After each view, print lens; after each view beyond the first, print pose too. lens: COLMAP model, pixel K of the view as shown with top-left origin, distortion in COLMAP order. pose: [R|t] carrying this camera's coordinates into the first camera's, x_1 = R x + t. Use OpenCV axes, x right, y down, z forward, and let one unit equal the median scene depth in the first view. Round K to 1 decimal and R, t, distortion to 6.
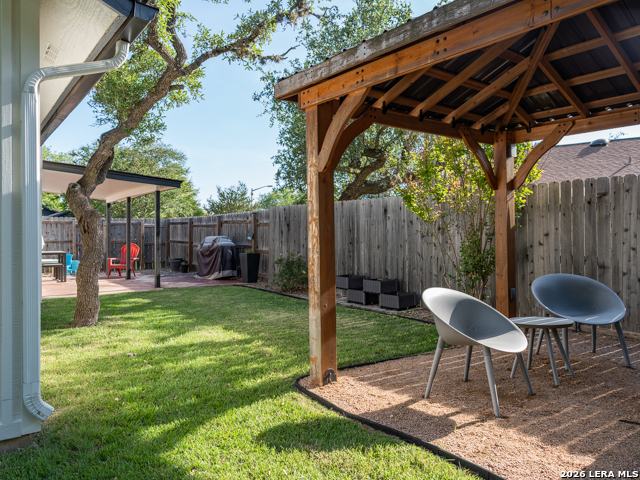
lens RADIAL K [[480.1, 0, 320.0], [0, 480.1, 240.0], [0, 0, 1]] dist [-0.003181, 0.001187]
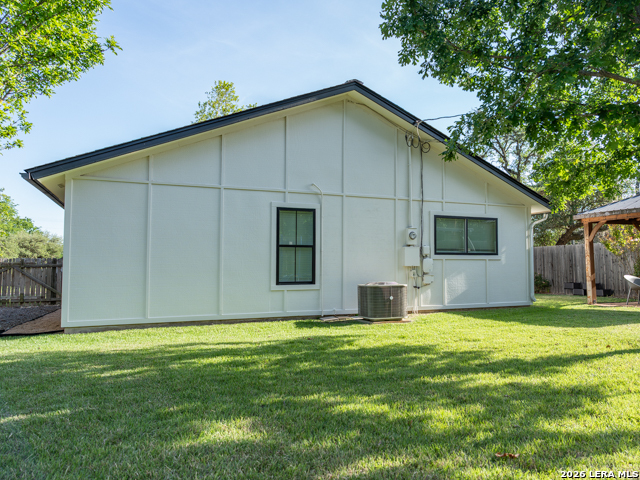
lens RADIAL K [[480.1, 0, 320.0], [0, 480.1, 240.0], [0, 0, 1]] dist [-0.003181, 0.001187]
pose [[0.960960, -0.014633, -0.276300, -0.597166], [-0.003819, 0.997804, -0.066129, 0.054578], [0.276661, 0.064603, 0.958794, -1.880759]]
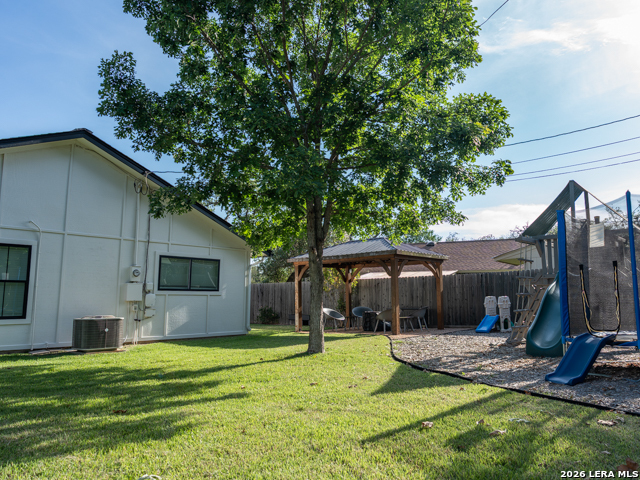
lens RADIAL K [[502.4, 0, 353.0], [0, 502.4, 240.2], [0, 0, 1]] dist [0.001733, 0.000044]
pose [[0.969189, 0.033826, 0.243986, -0.415693], [-0.002294, 0.991723, -0.128379, 0.048337], [-0.246309, 0.123863, 0.961244, -2.271175]]
